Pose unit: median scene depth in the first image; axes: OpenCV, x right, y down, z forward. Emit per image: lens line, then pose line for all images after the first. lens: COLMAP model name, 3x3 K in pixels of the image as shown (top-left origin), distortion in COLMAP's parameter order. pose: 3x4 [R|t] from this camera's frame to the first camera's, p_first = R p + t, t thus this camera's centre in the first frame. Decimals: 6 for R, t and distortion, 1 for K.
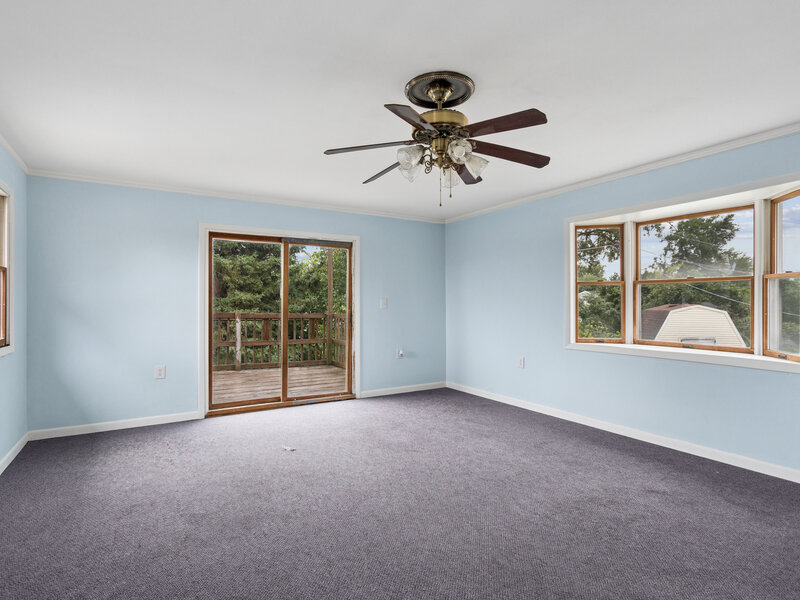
lens RADIAL K [[426.5, 0, 398.7], [0, 426.5, 302.2], [0, 0, 1]] dist [-0.000212, 0.002665]
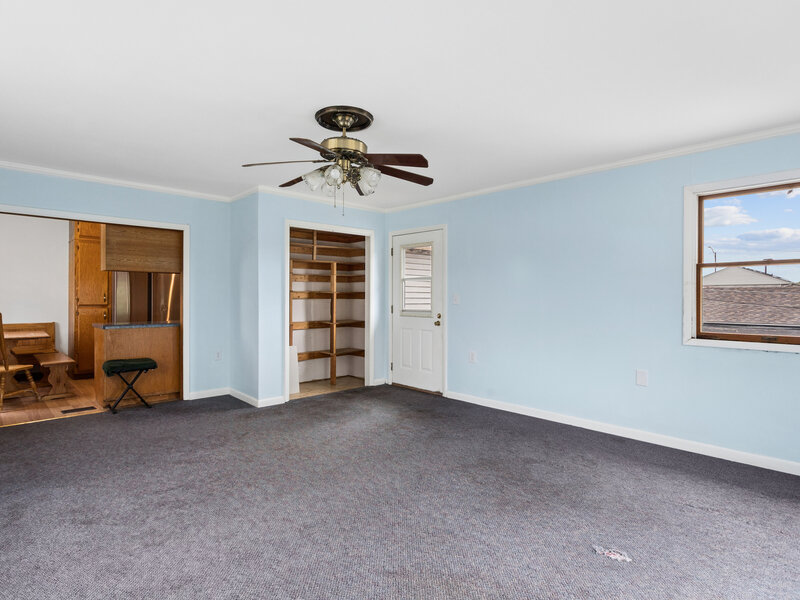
lens RADIAL K [[426.5, 0, 395.0], [0, 426.5, 299.7], [0, 0, 1]] dist [-0.000212, 0.002665]
pose [[-0.977899, -0.001844, -0.209069, 0.124771], [-0.002099, 0.999997, 0.000994, 0.005173], [0.209066, 0.001411, -0.977900, 1.325555]]
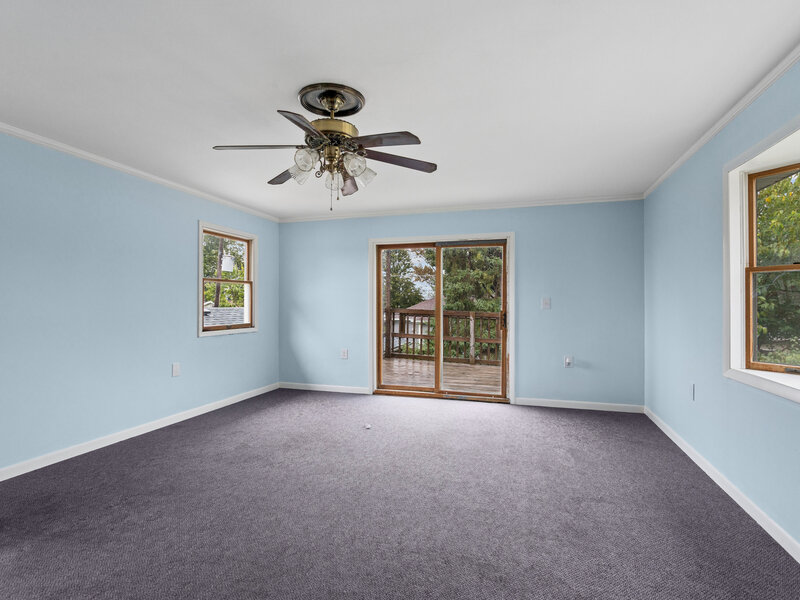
lens RADIAL K [[426.5, 0, 398.3], [0, 426.5, 299.3], [0, 0, 1]] dist [-0.000212, 0.002665]
pose [[0.658009, -0.005633, -0.752989, 0.602179], [-0.000183, 0.999971, -0.007640, 0.002536], [0.753010, 0.005165, 0.657989, 0.258558]]
